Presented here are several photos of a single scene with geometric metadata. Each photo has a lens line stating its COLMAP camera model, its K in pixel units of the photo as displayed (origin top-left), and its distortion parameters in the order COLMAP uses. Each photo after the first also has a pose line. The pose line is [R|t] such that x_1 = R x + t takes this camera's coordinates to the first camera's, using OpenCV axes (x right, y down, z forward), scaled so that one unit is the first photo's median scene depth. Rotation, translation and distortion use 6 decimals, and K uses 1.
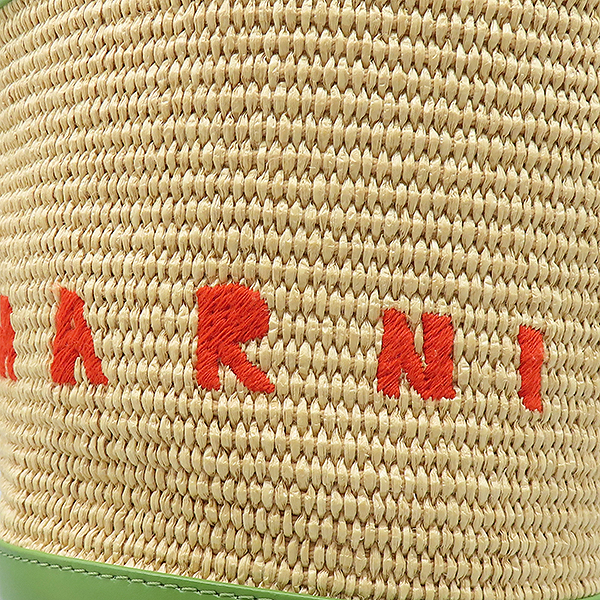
lens RADIAL K [[956.2, 0, 300.0], [0, 956.2, 300.0], [0, 0, 1]] dist [0.032918, 0.044467]
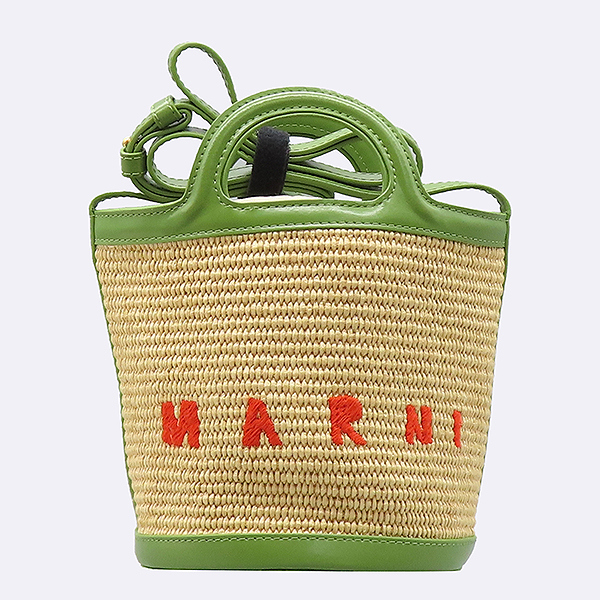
lens RADIAL K [[956.2, 0, 300.0], [0, 956.2, 300.0], [0, 0, 1]] dist [0.032918, 0.044467]
pose [[0.906992, 0.013584, 0.420929, -1.077684], [0.009910, 0.998515, -0.053577, -0.117115], [-0.421031, 0.052765, 0.905510, -0.924140]]
